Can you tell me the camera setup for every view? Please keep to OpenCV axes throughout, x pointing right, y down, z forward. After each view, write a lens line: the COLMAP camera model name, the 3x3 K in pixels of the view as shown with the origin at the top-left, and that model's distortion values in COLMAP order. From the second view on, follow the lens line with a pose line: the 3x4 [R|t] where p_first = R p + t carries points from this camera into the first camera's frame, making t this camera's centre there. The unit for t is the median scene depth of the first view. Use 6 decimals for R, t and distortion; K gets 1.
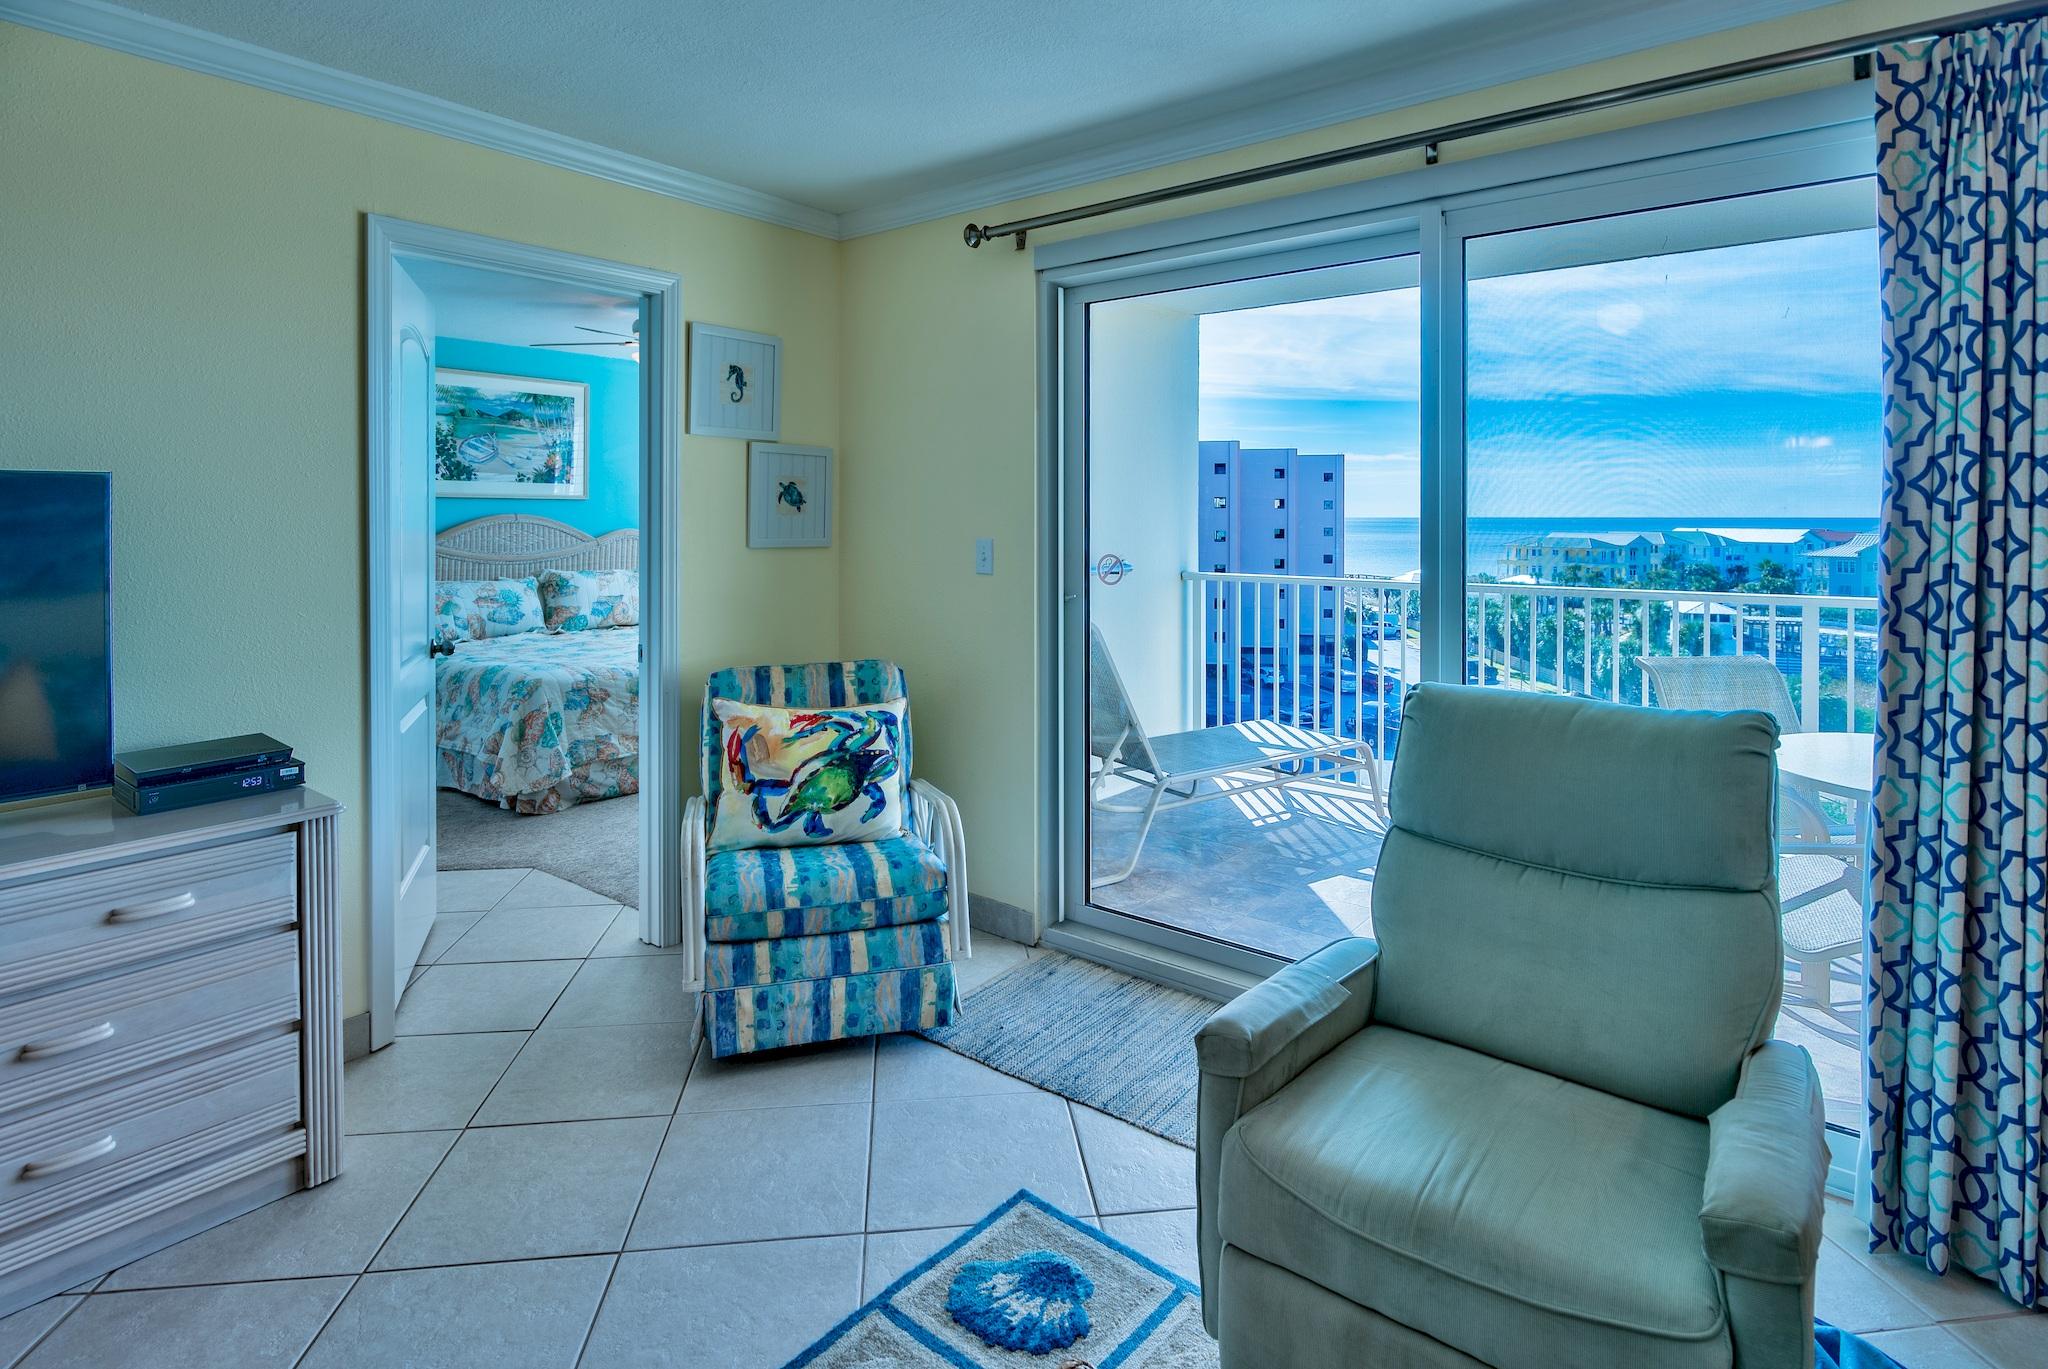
lens RADIAL K [[1047.0, 0, 995.8], [0, 1047.0, 528.4], [0, 0, 1]] dist [-0.004625, -0.002253]
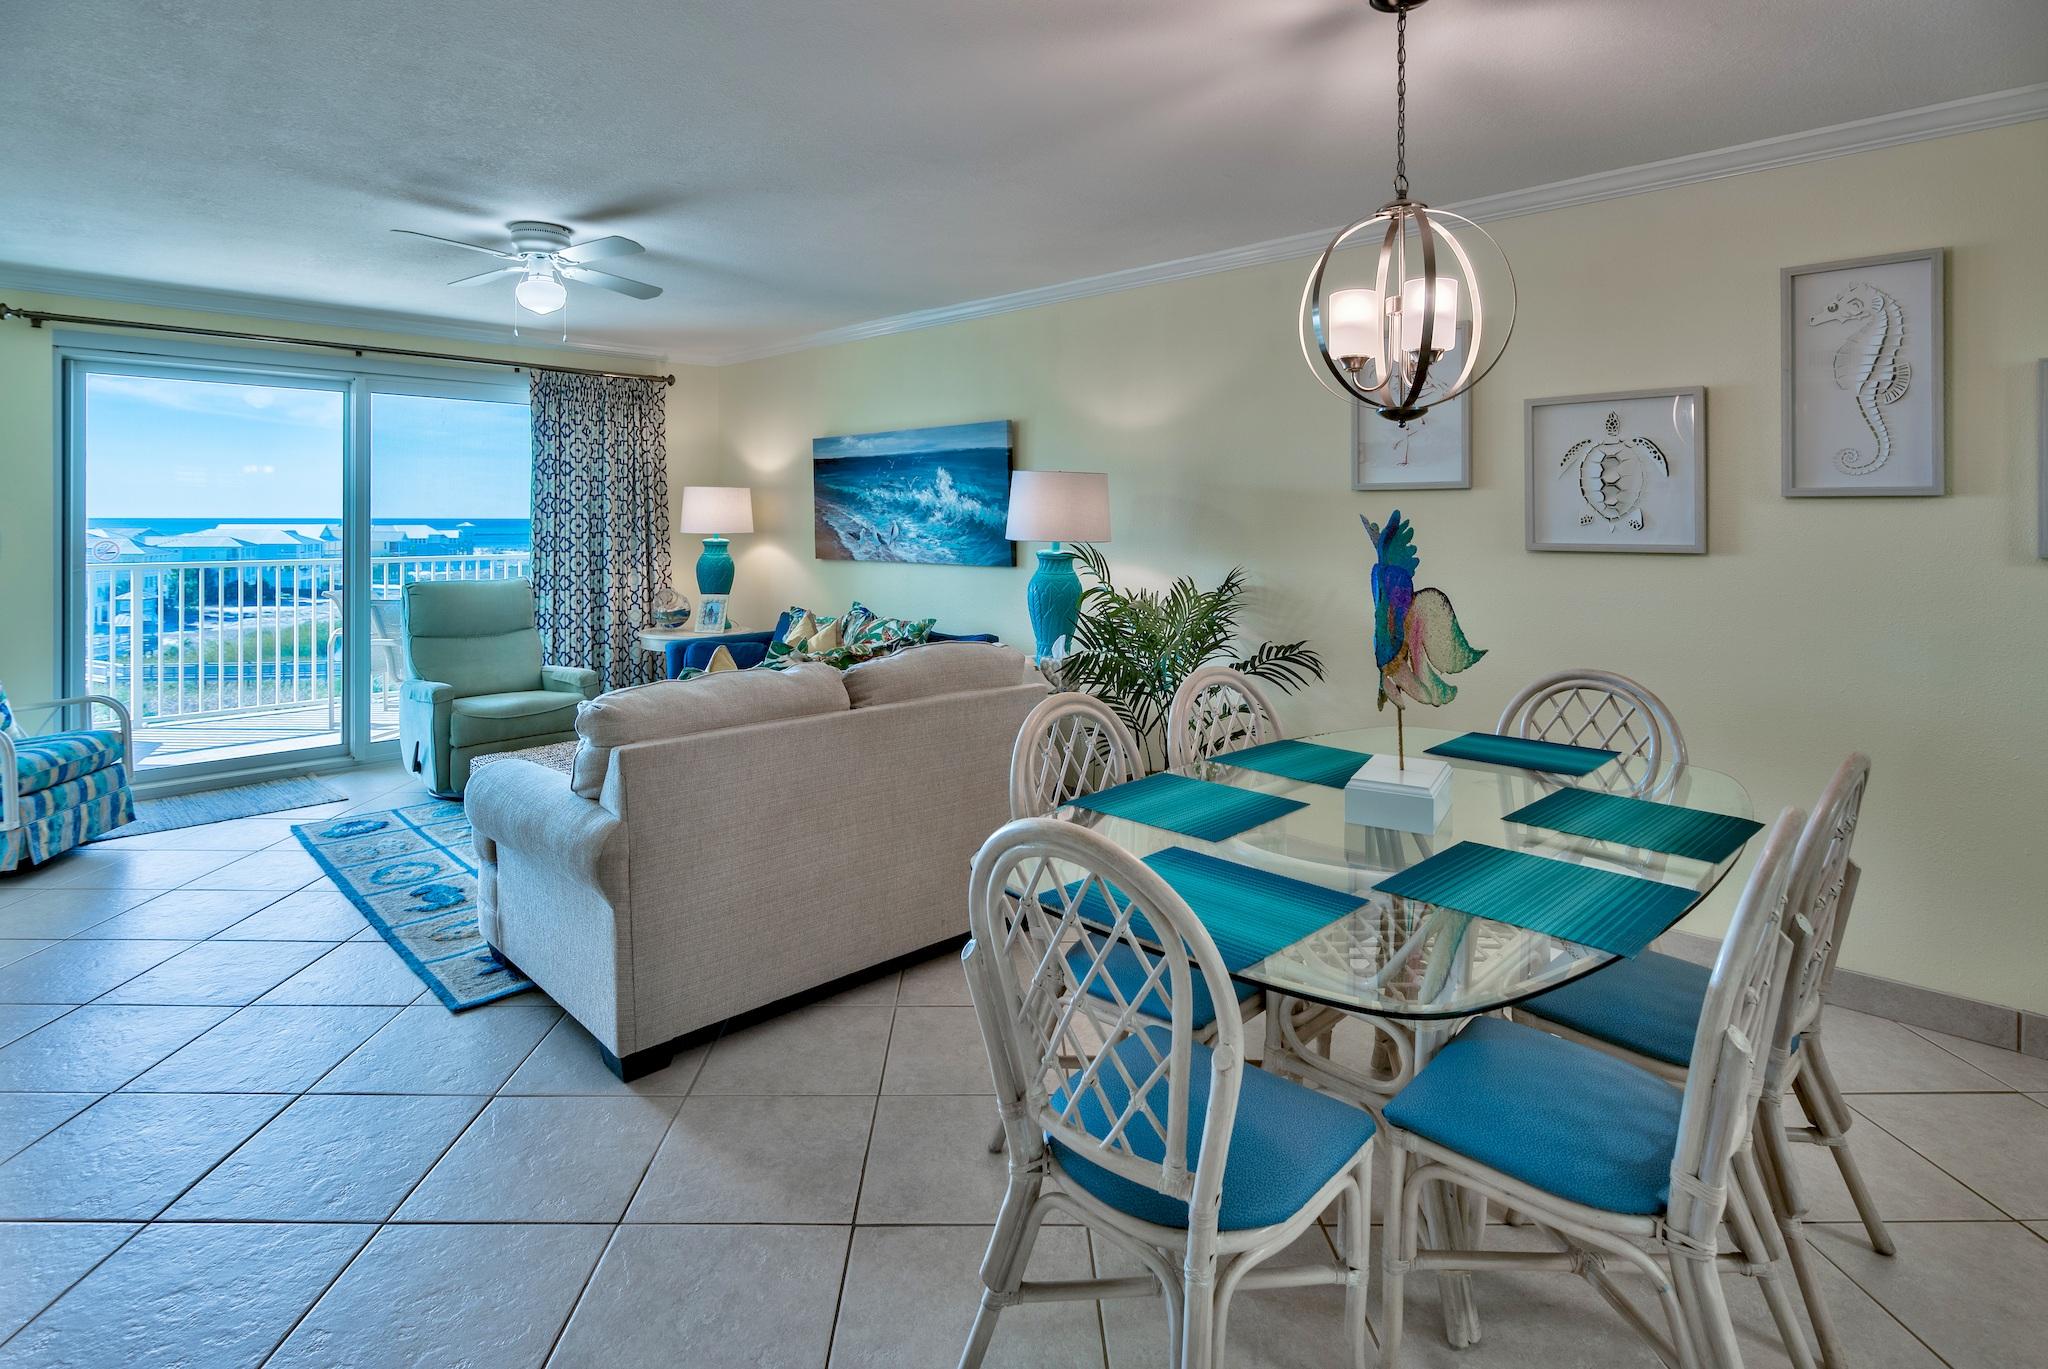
lens RADIAL K [[1047.0, 0, 1042.5], [0, 1047.0, 510.9], [0, 0, 1]] dist [-0.004625, -0.002253]
pose [[0.074015, 0.006794, 0.997234, -1.600236], [0.008715, 0.999934, -0.007459, 0.005860], [-0.997219, 0.009243, 0.073951, -0.572662]]
